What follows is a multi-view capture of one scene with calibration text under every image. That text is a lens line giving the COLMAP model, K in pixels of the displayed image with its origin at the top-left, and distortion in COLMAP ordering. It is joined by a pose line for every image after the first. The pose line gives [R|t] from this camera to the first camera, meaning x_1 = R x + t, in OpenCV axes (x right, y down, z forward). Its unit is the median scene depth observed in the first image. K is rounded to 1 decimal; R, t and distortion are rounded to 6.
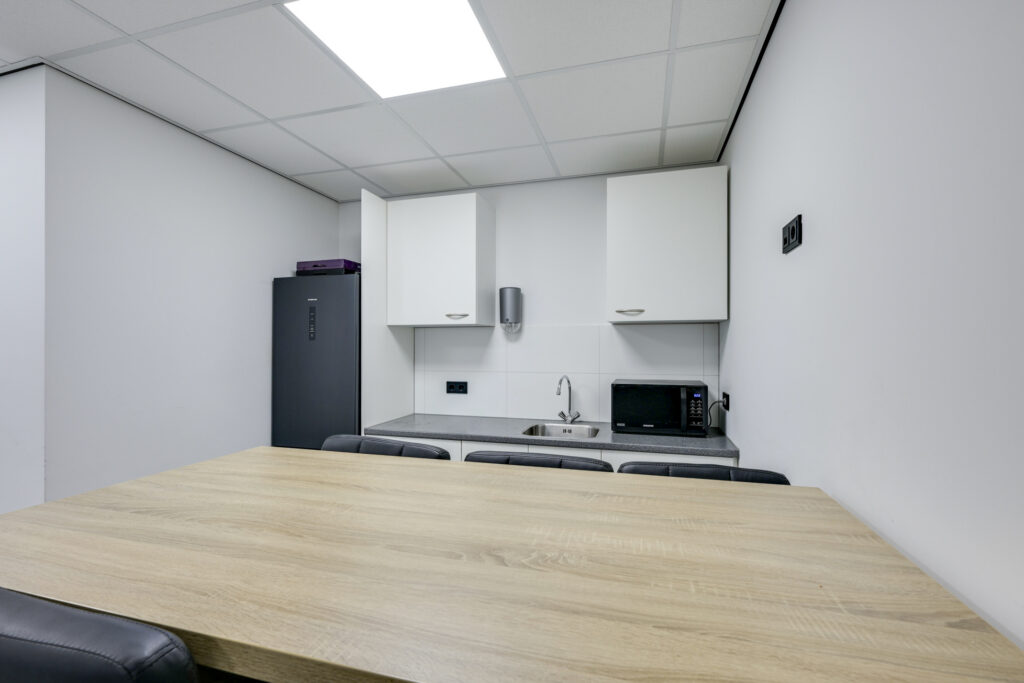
lens RADIAL K [[450.5, 0, 512.0], [0, 450.5, 348.2], [0, 0, 1]] dist [0.000235, 0.000916]
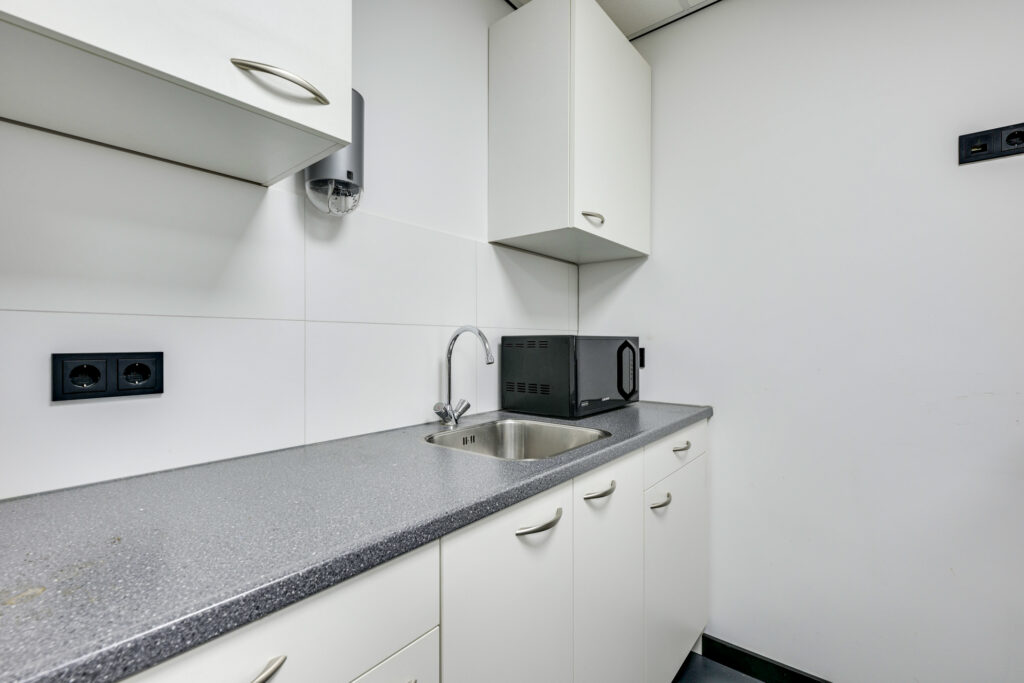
lens RADIAL K [[450.5, 0, 512.0], [0, 450.5, 348.2], [0, 0, 1]] dist [0.000235, 0.000916]
pose [[0.393127, -0.010500, 0.919424, -0.283116], [0.003328, 0.999944, 0.009996, 0.072188], [-0.919478, -0.000870, 0.393140, 0.703464]]
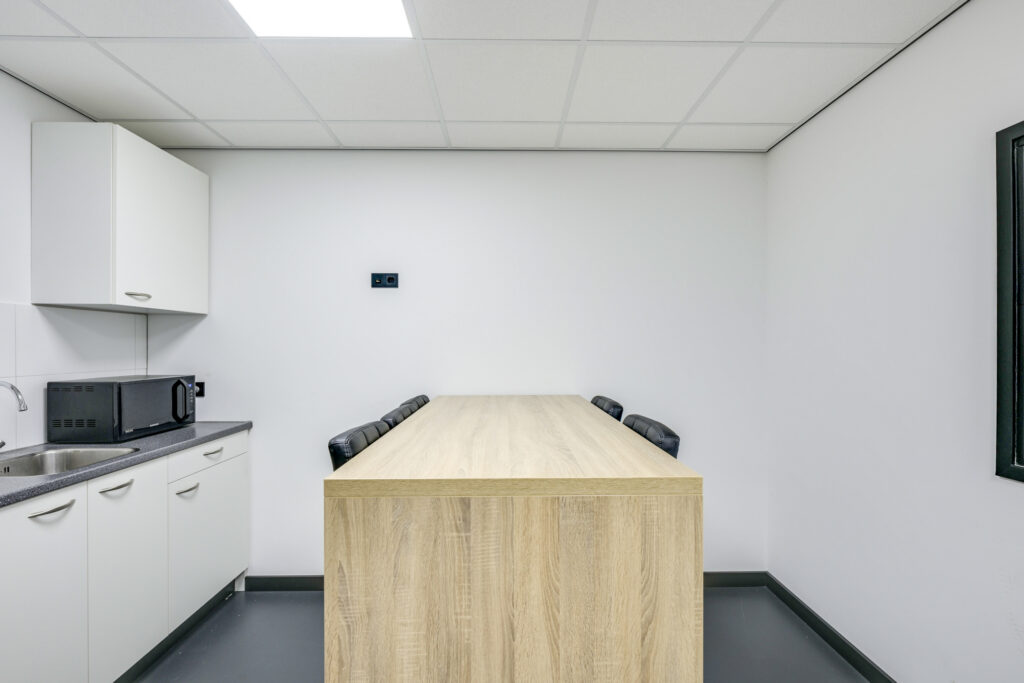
lens RADIAL K [[450.5, 0, 512.0], [0, 450.5, 348.2], [0, 0, 1]] dist [0.000235, 0.000916]
pose [[-0.289693, -0.002344, 0.957117, -0.618765], [0.003467, 0.999988, 0.003499, 0.013232], [-0.957113, 0.004332, -0.289681, 0.467848]]
